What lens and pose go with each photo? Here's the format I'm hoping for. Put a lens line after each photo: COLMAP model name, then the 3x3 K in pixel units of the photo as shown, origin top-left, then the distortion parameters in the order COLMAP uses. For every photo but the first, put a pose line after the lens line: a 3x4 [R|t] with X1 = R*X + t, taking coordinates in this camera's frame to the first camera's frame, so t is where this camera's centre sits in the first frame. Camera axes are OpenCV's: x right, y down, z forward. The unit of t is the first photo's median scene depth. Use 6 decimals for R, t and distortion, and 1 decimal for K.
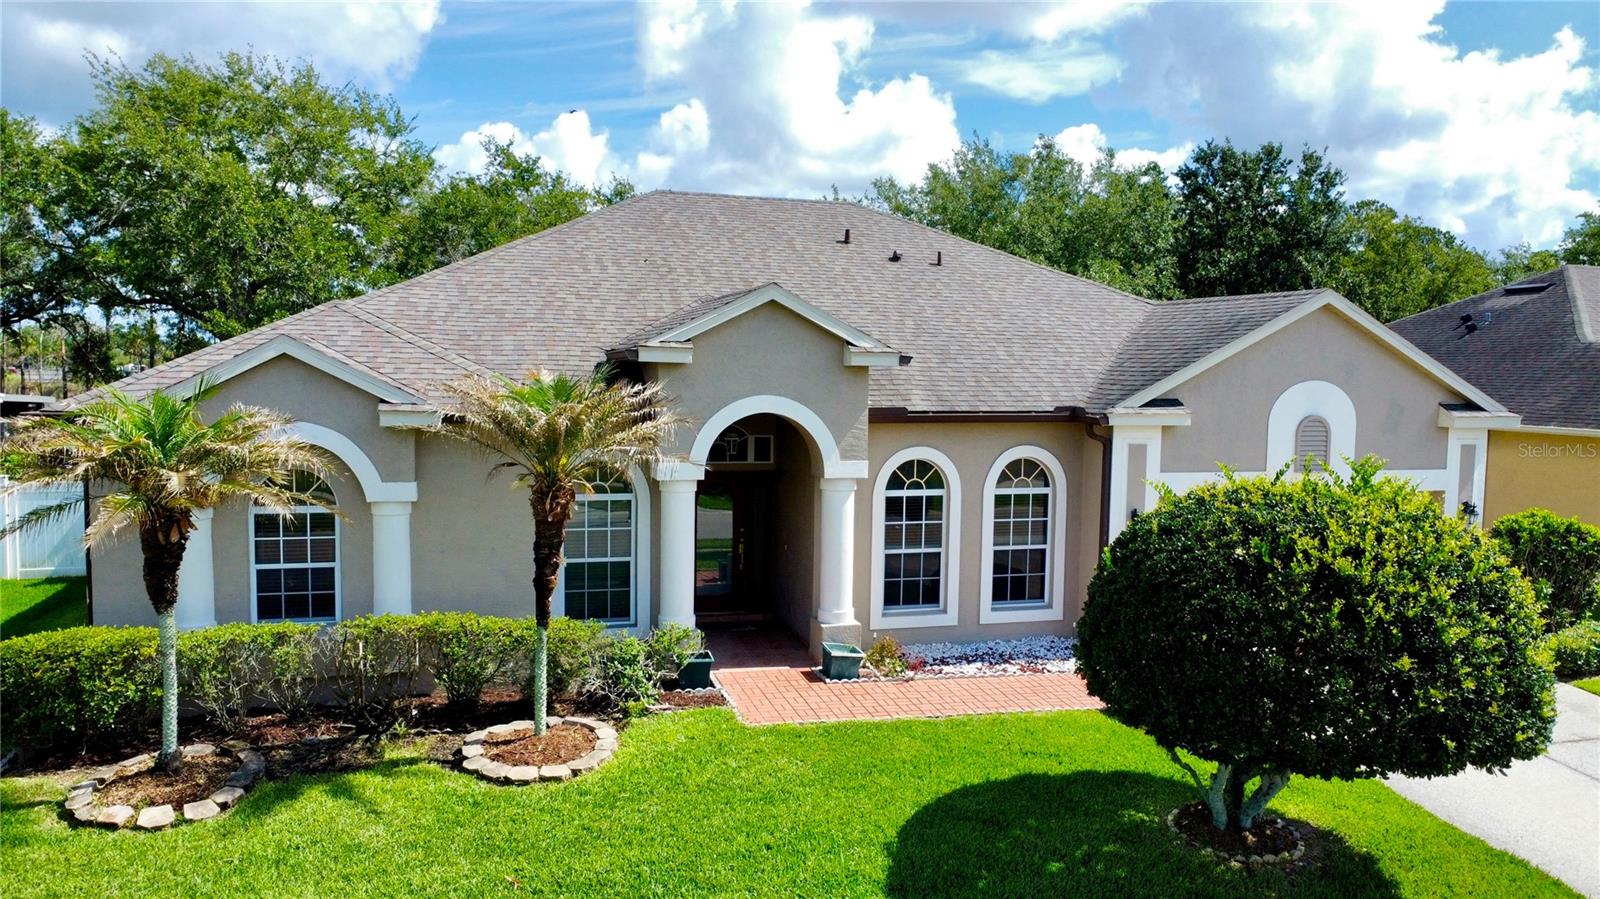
lens RADIAL K [[1156.7, 0, 797.1], [0, 1156.7, 447.9], [0, 0, 1]] dist [-0.020003, -0.009458]
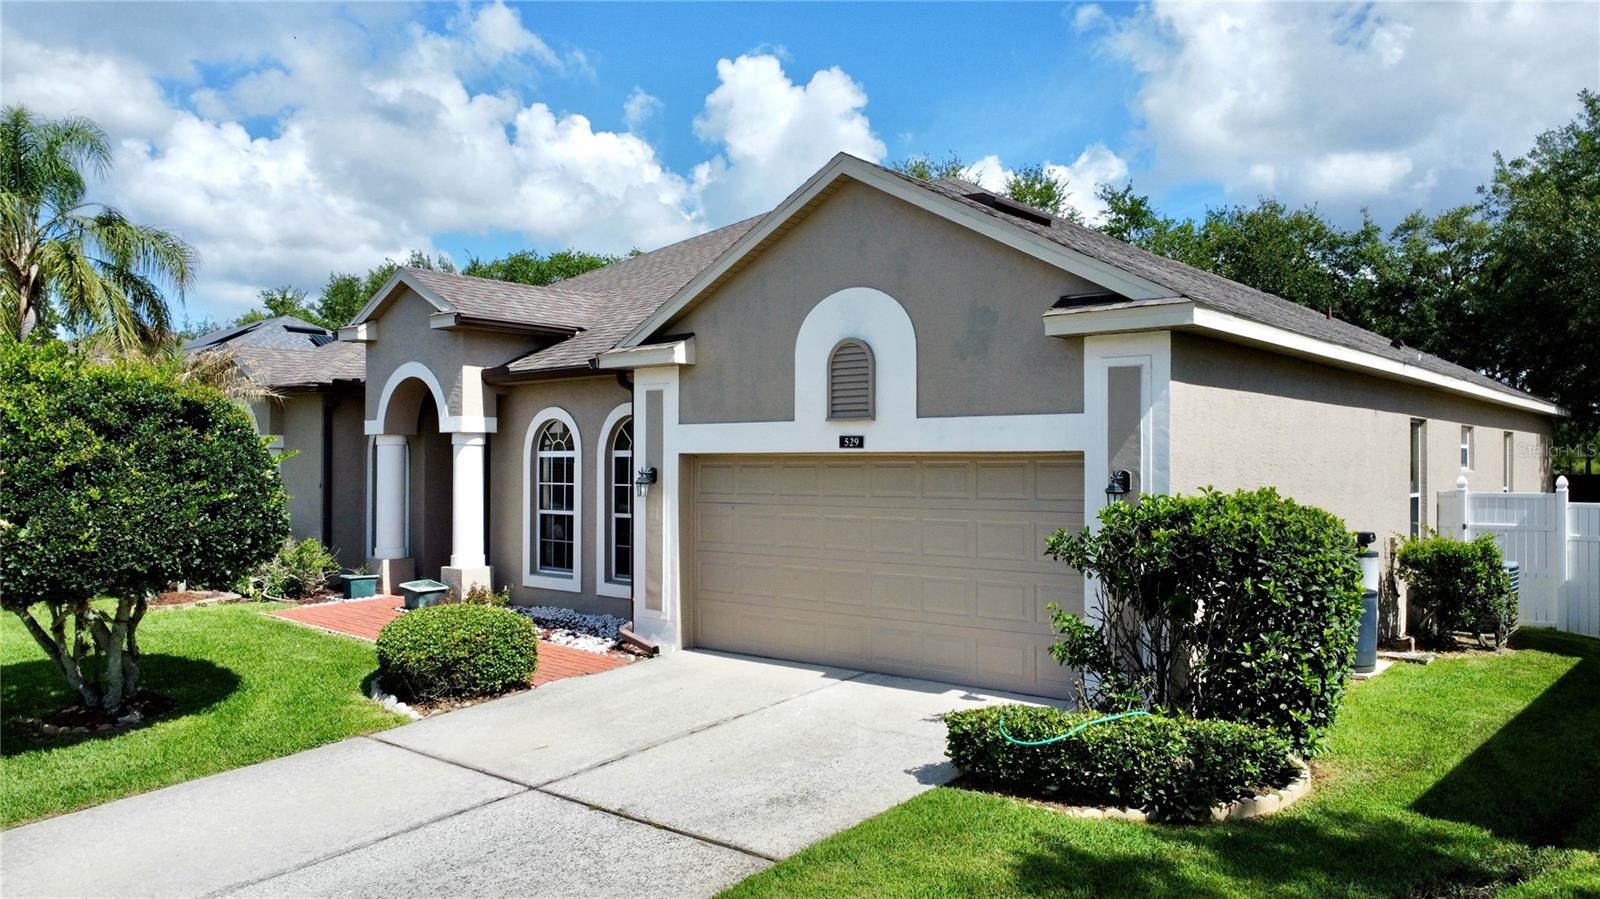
lens RADIAL K [[1156.7, 0, 797.1], [0, 1156.7, 447.9], [0, 0, 1]] dist [-0.020003, -0.009458]
pose [[0.542182, -0.023930, -0.839920, 1.140672], [-0.052731, 0.996655, -0.062434, 0.092117], [0.838605, 0.078141, 0.539107, 0.683504]]
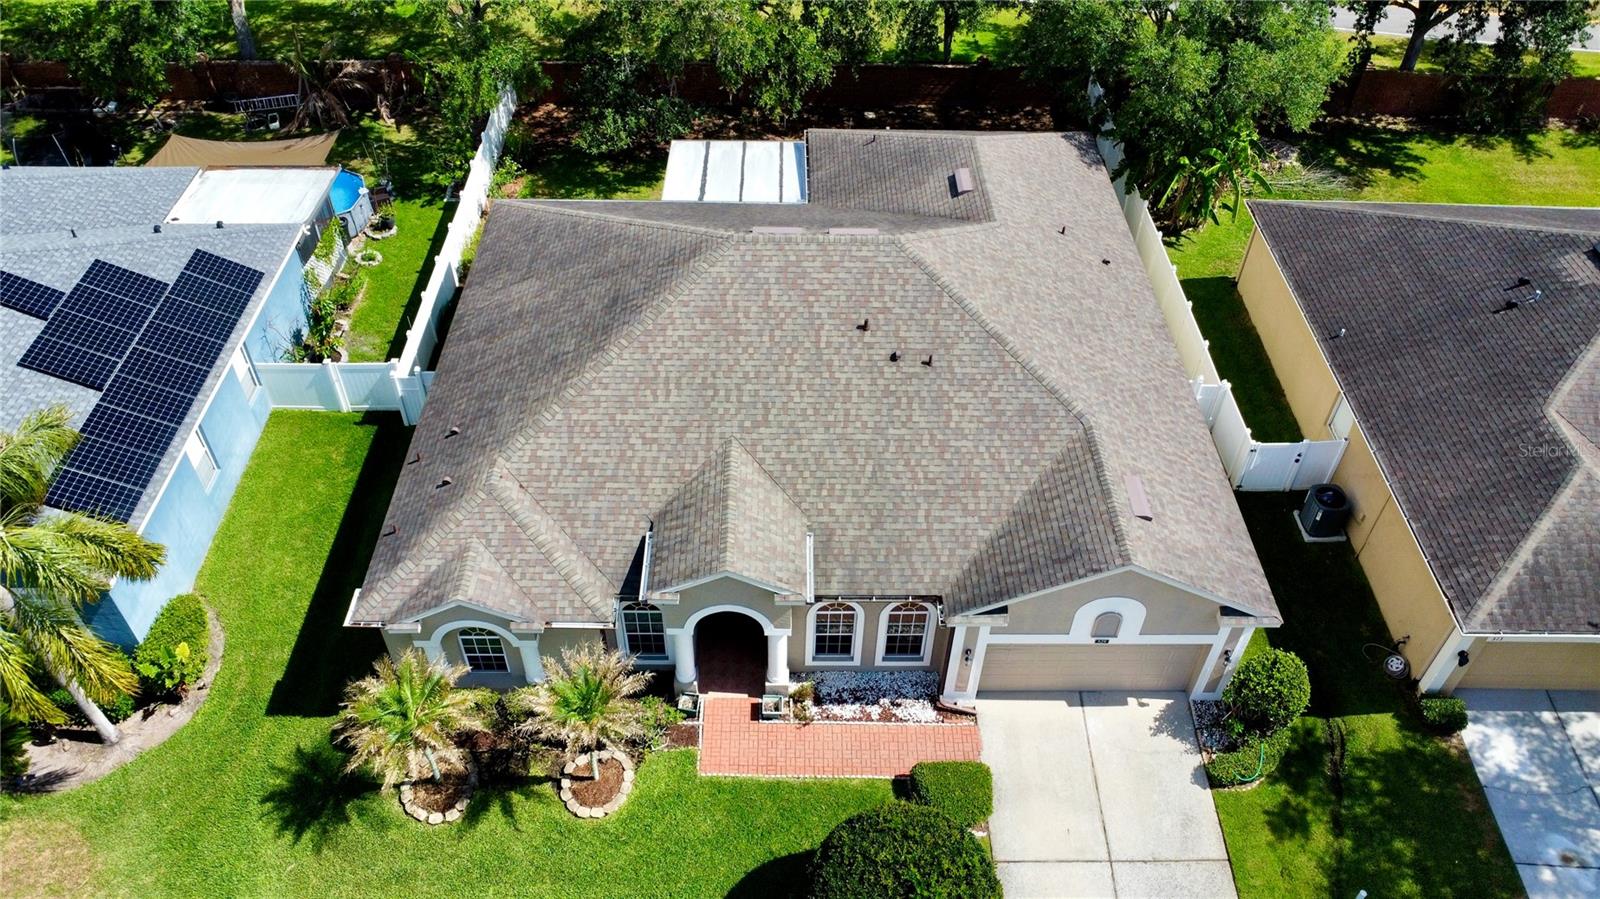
lens RADIAL K [[1156.7, 0, 797.1], [0, 1156.7, 447.9], [0, 0, 1]] dist [-0.020003, -0.009458]
pose [[0.963216, 0.189038, -0.190994, 0.341728], [-0.022694, 0.765420, 0.643131, -1.279571], [0.267767, -0.615140, 0.741555, -0.085734]]
